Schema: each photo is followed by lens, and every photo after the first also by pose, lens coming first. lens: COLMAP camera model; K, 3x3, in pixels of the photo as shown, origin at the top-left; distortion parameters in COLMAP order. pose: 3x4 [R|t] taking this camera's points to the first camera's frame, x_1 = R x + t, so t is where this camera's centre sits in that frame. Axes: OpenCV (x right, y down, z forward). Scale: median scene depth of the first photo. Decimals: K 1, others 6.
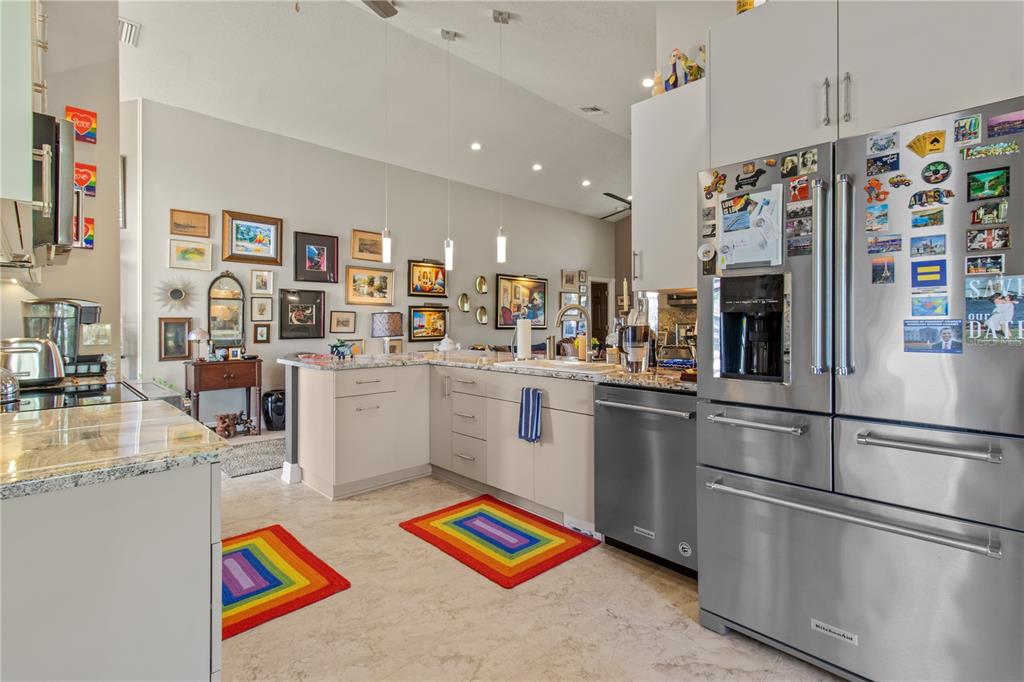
lens RADIAL K [[479.0, 0, 516.8], [0, 479.0, 332.6], [0, 0, 1]] dist [-0.001376, 0.003262]
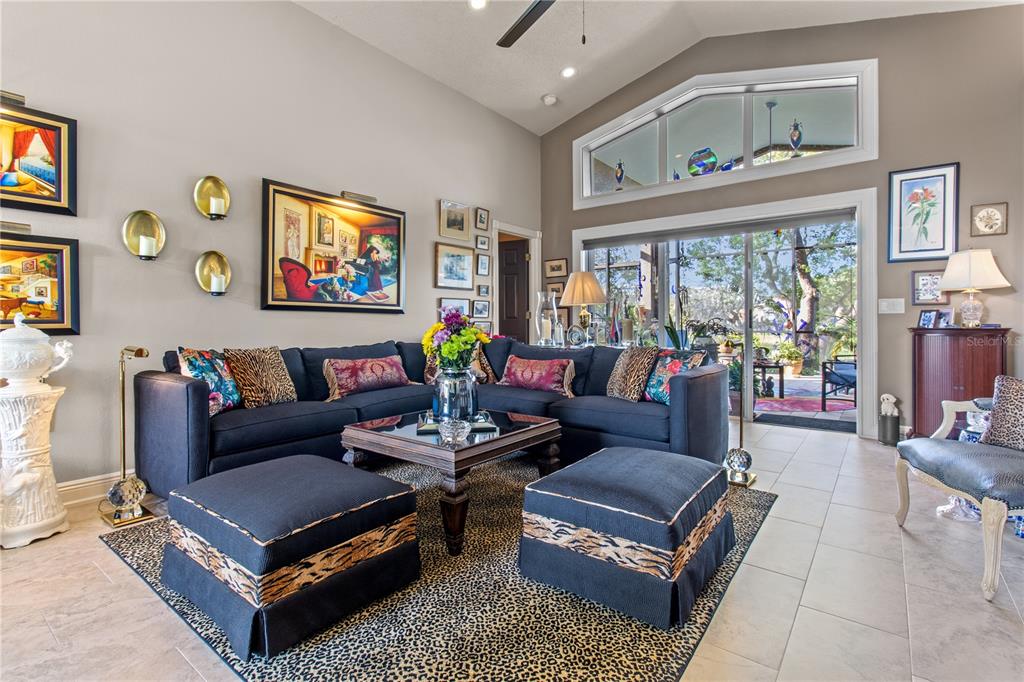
lens RADIAL K [[479.0, 0, 511.4], [0, 479.0, 334.9], [0, 0, 1]] dist [-0.001376, 0.003262]
pose [[0.991563, -0.008713, 0.129329, 0.111913], [0.008680, 0.999962, 0.000823, 0.015960], [-0.129331, 0.000307, 0.991601, 0.512076]]
